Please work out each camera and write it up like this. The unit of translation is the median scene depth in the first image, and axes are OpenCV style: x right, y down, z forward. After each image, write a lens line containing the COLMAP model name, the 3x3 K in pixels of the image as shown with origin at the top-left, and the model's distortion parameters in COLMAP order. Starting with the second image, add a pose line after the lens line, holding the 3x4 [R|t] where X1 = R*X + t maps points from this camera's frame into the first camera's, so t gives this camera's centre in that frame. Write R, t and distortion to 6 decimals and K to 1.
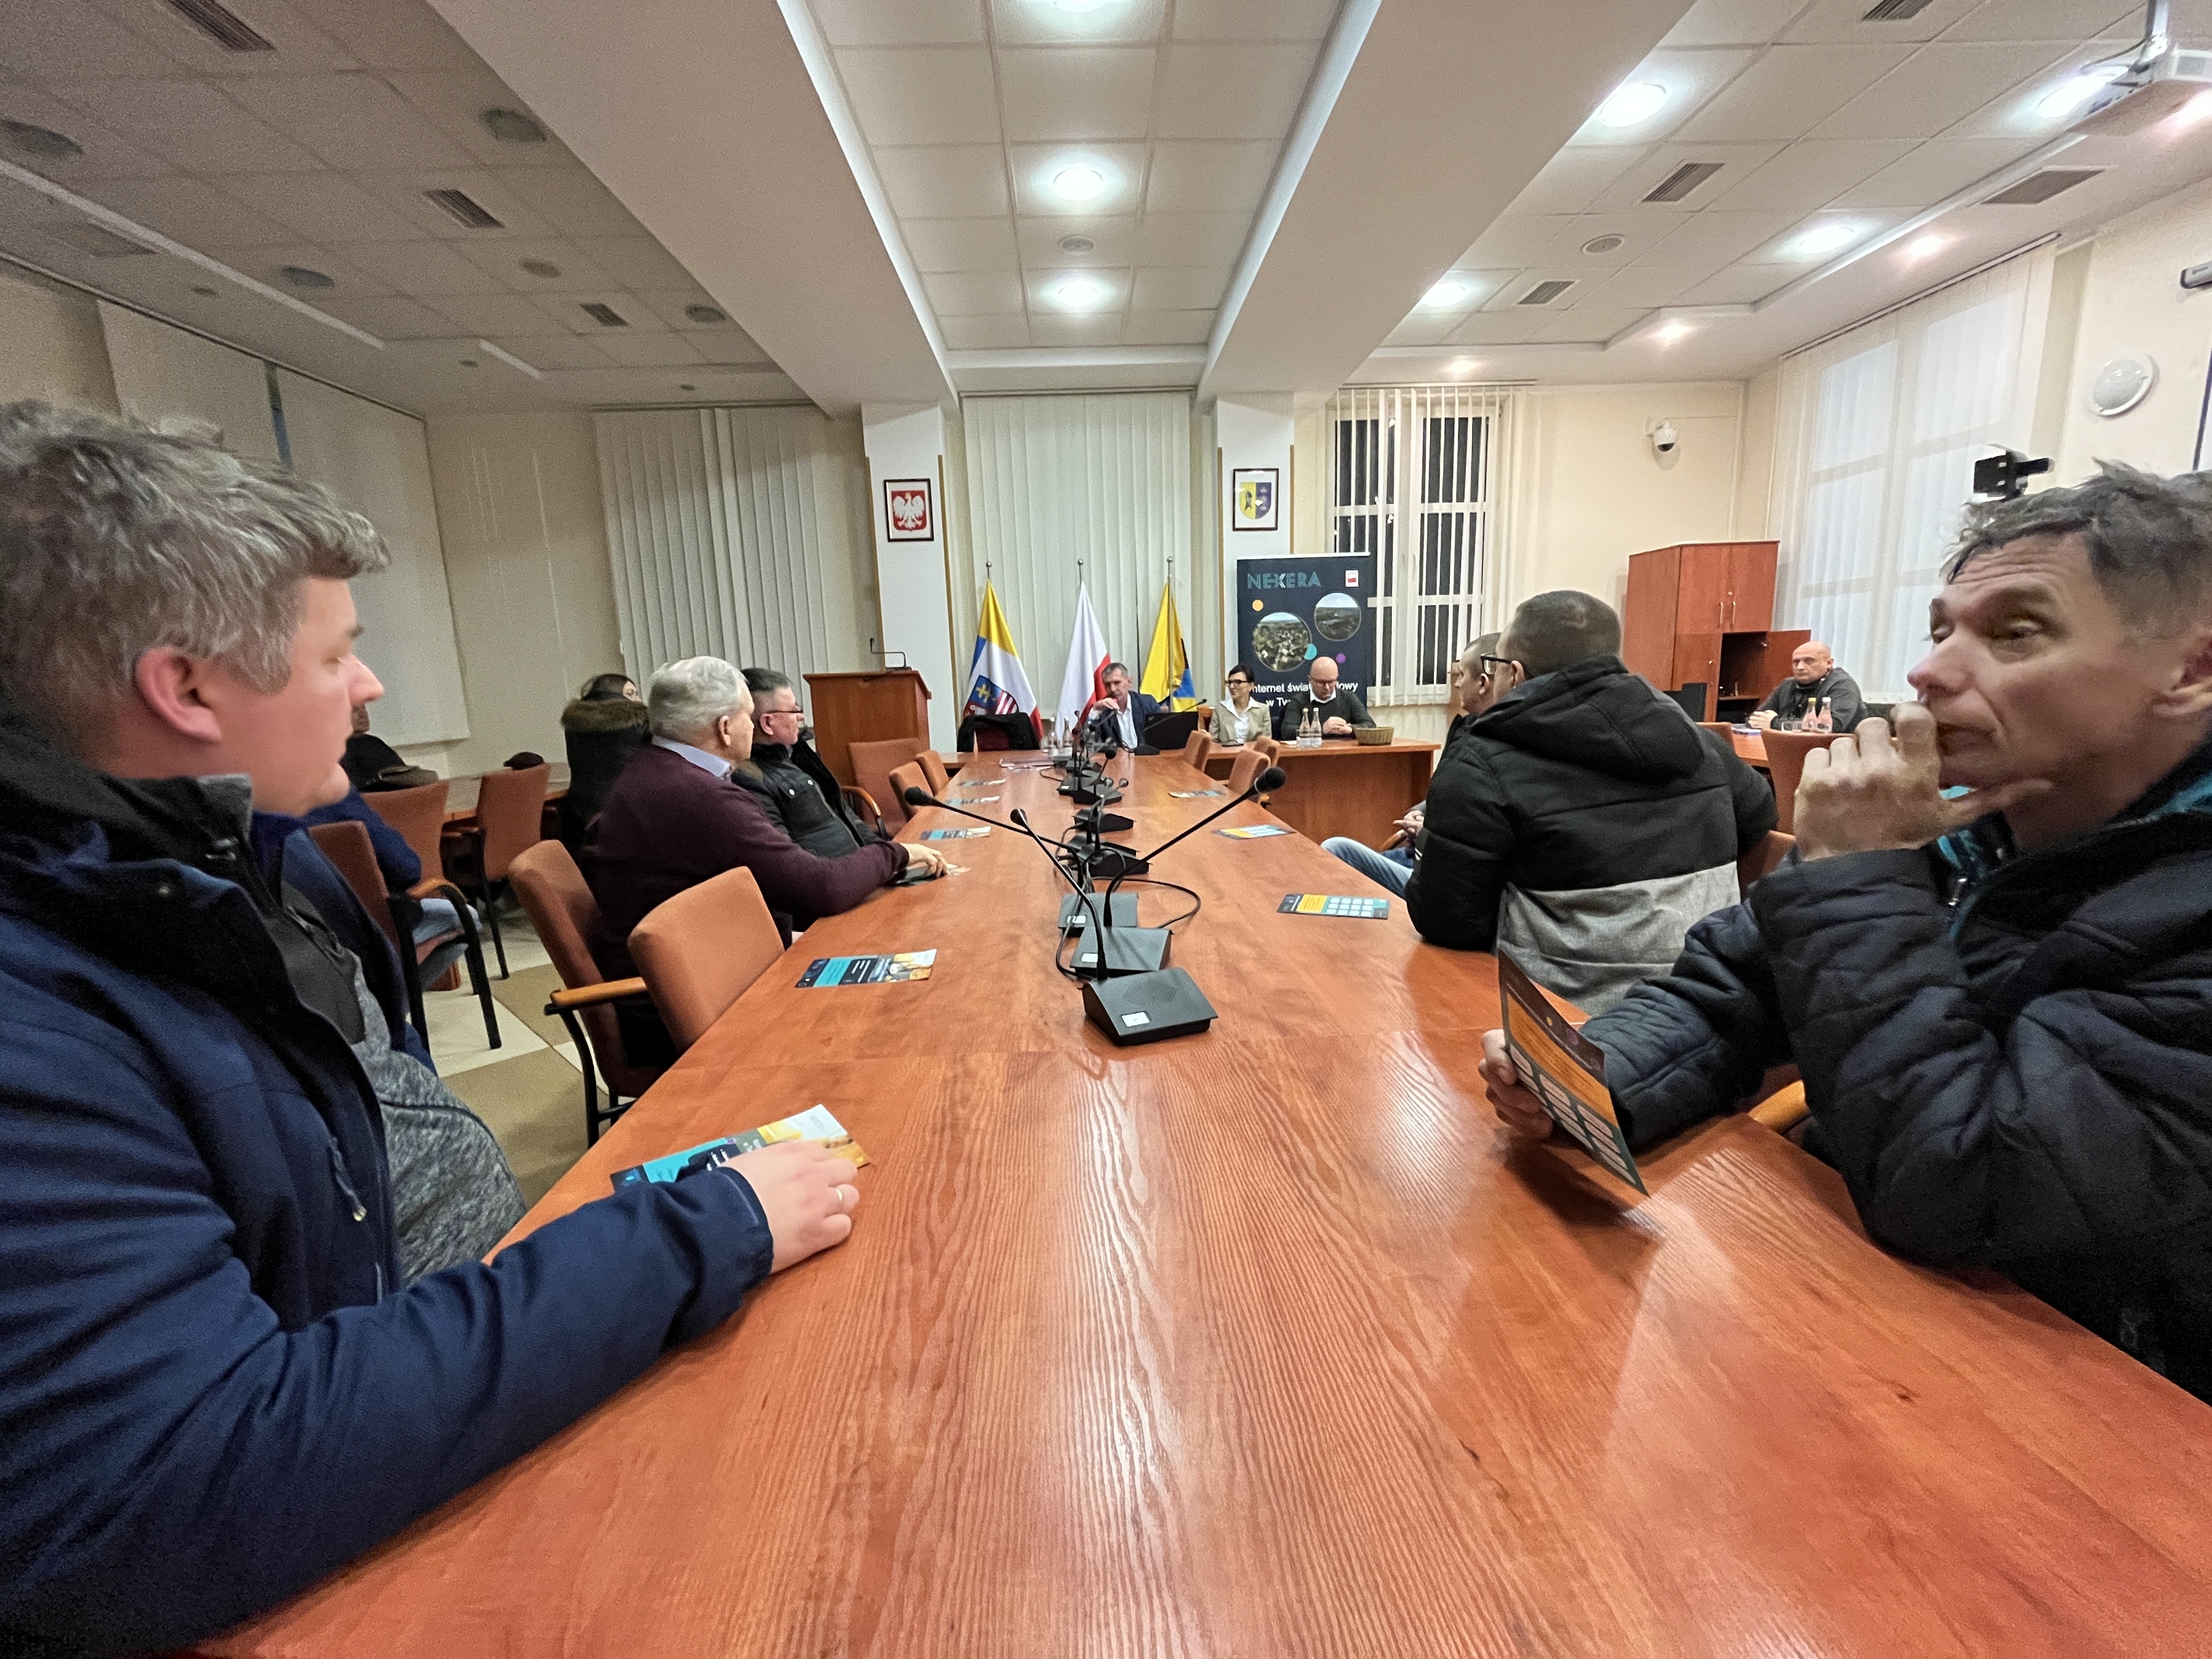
lens RADIAL K [[886.4, 0, 1106.4], [0, 886.4, 822.0], [0, 0, 1]] dist [-0.001371, -0.000206]
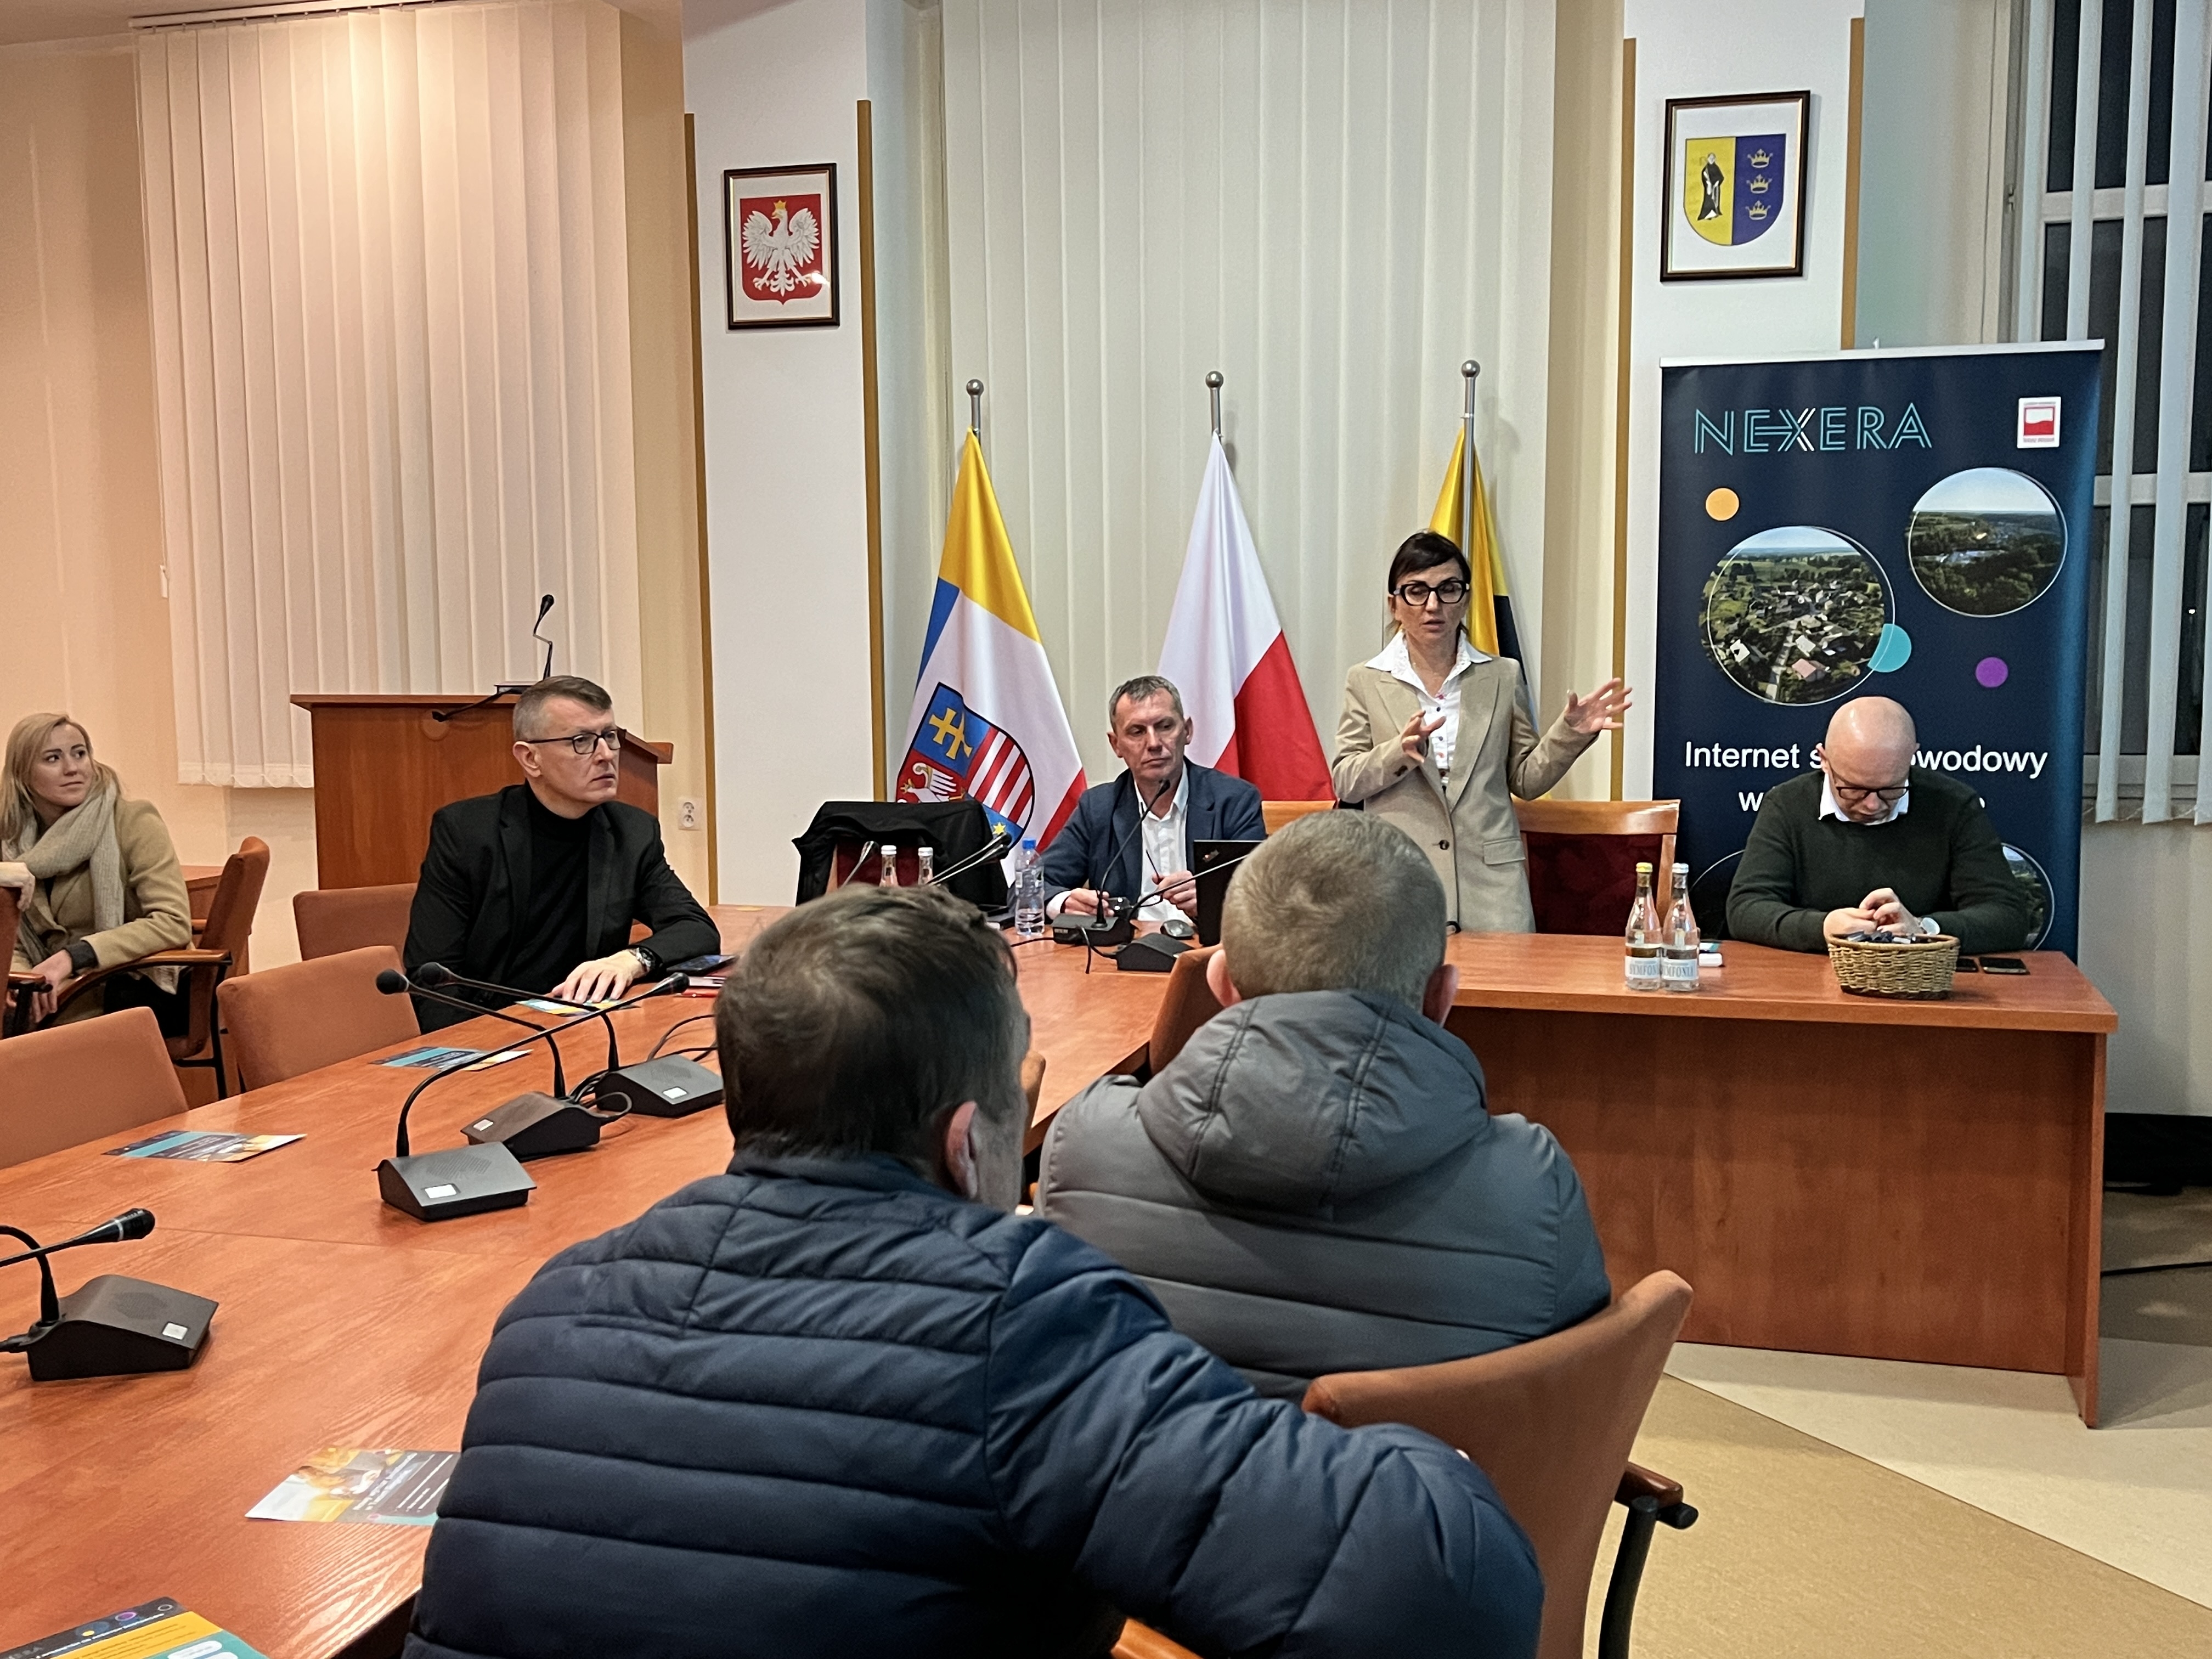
lens RADIAL K [[2278.9, 0, 1103.6], [0, 2278.9, 843.3], [0, 0, 1]] dist [0.020957, 0.000000]
pose [[0.943170, 0.060163, -0.326819, 0.238382], [-0.078045, 0.996070, -0.041869, -0.066190], [0.323016, 0.064996, 0.944159, 0.135504]]
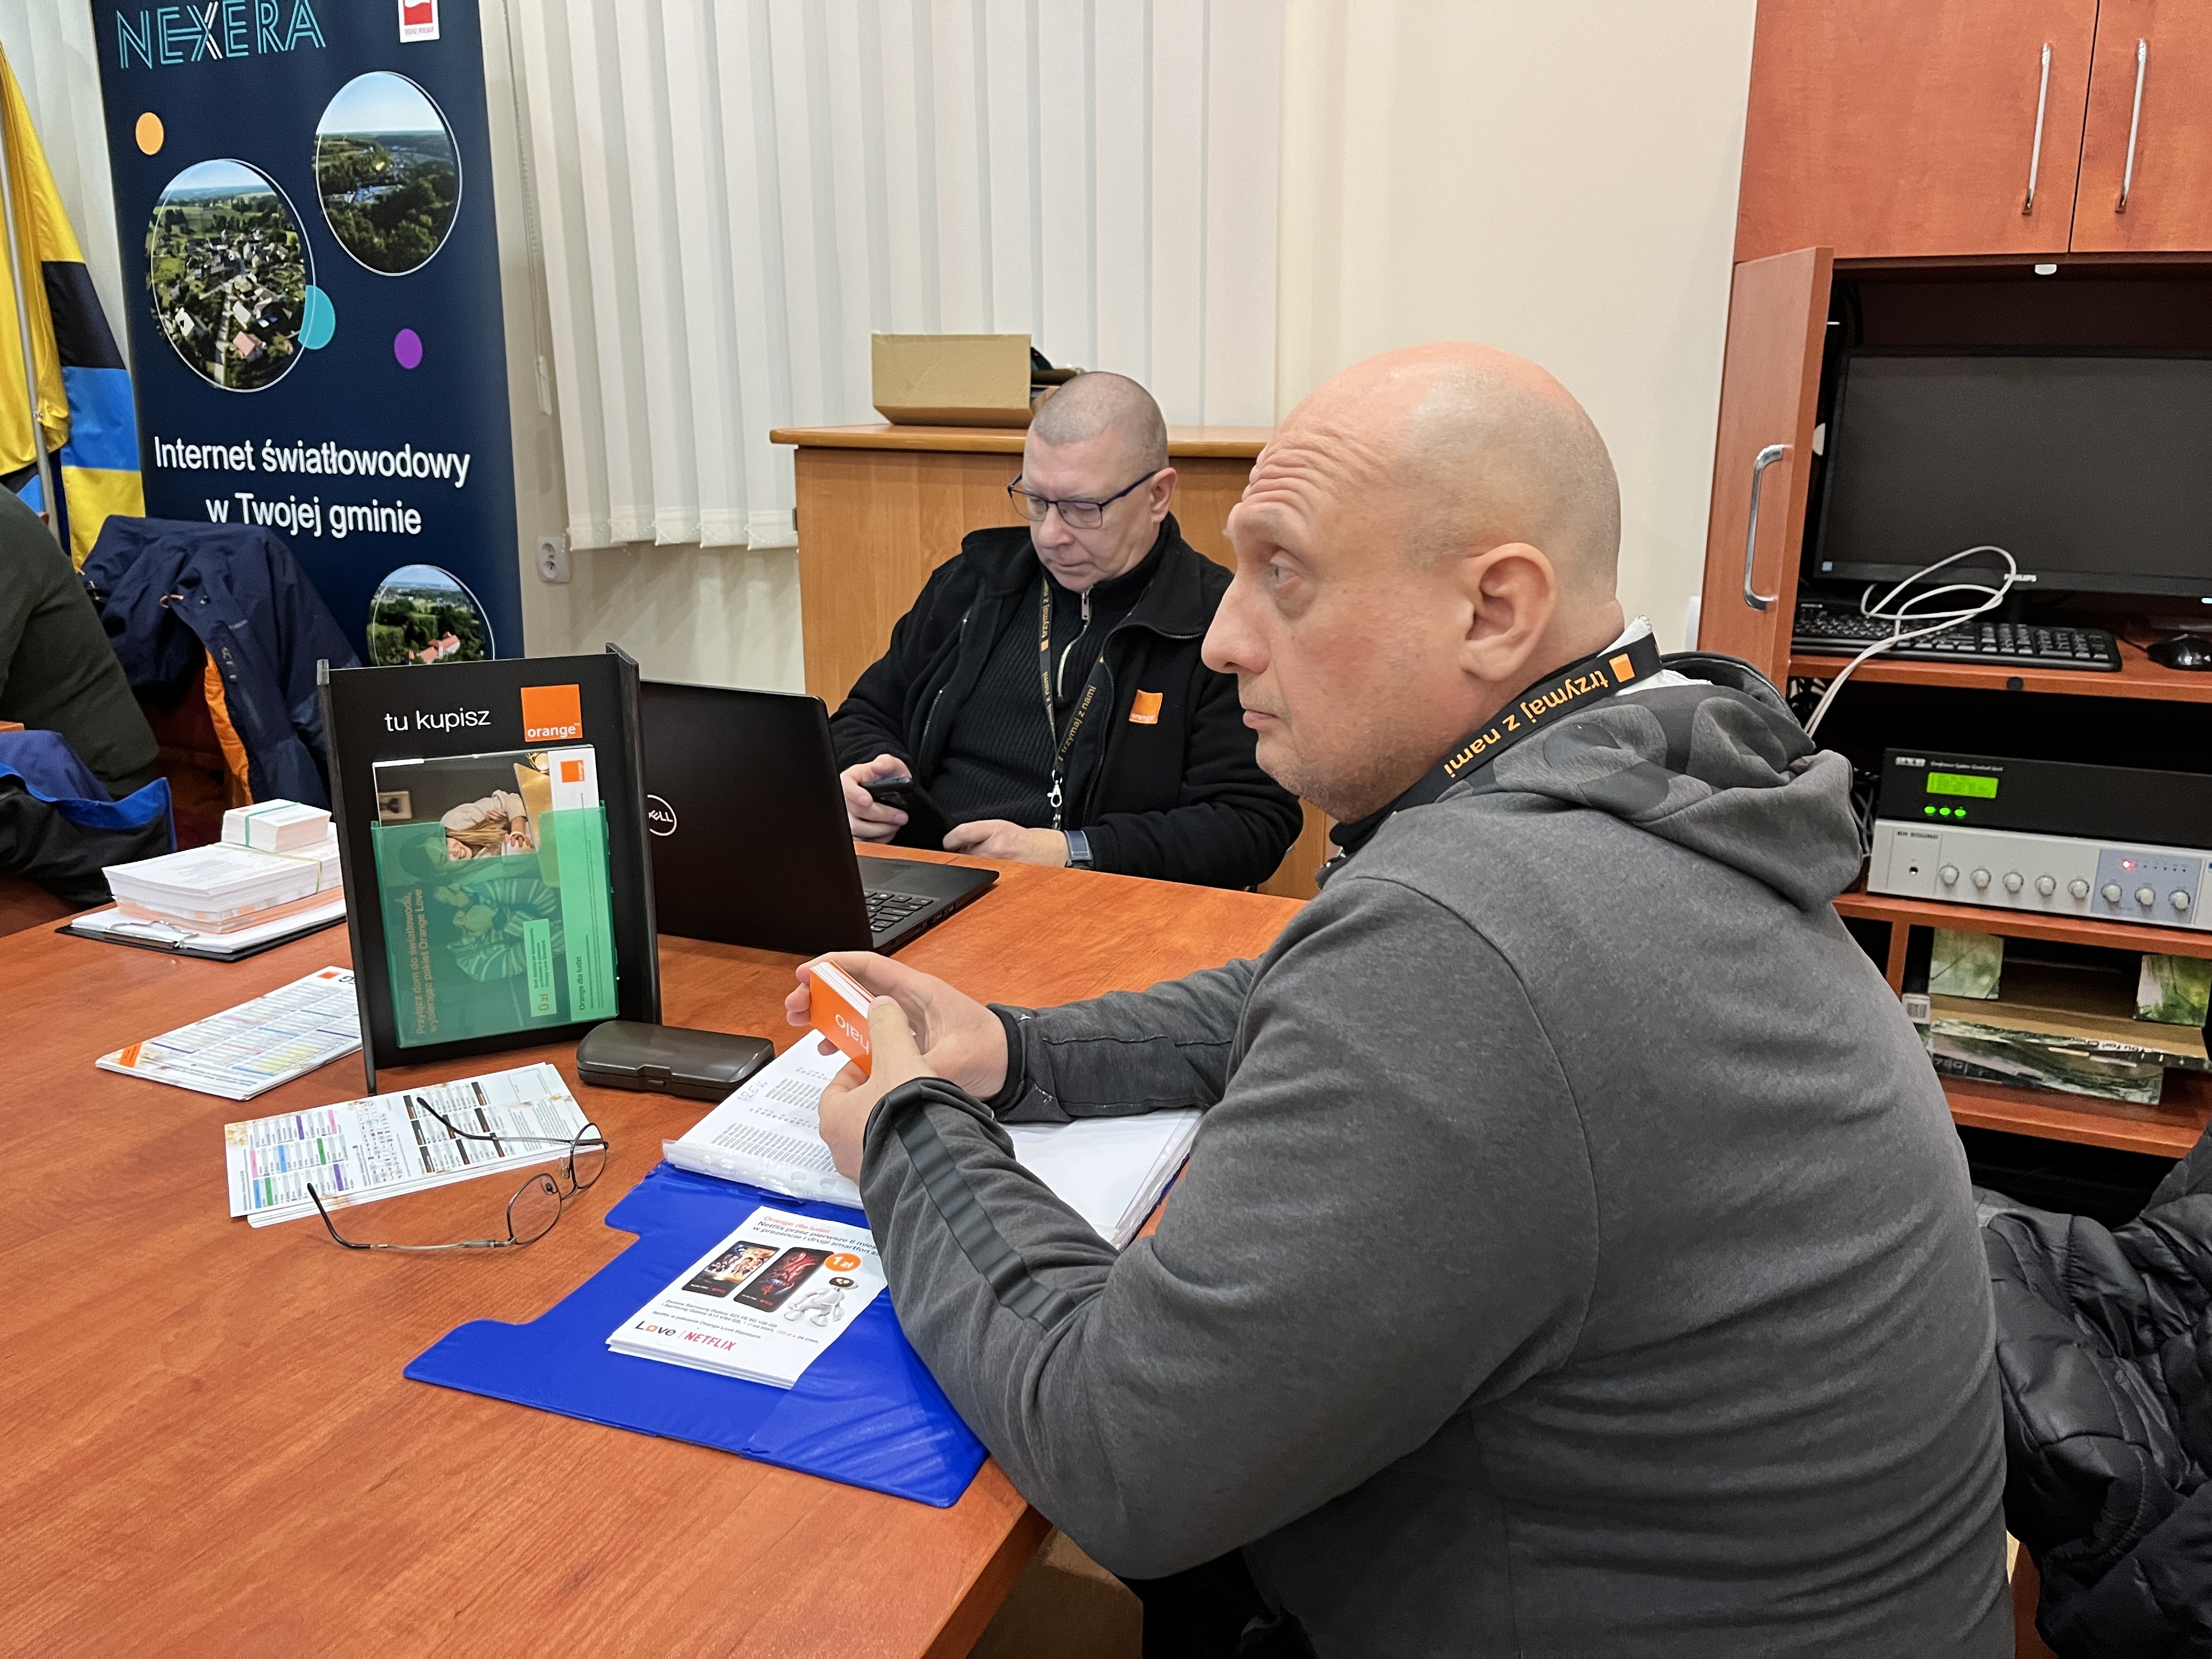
lens RADIAL K [[1667.0, 0, 1125.7], [0, 1667.0, 846.5], [0, 0, 1]] dist [0.042609, -0.077427]
pose [[0.907667, 0.150429, -0.391806, 0.659180], [-0.101833, 0.984598, 0.142114, -0.136000], [0.407150, -0.089093, 0.909006, 0.648527]]
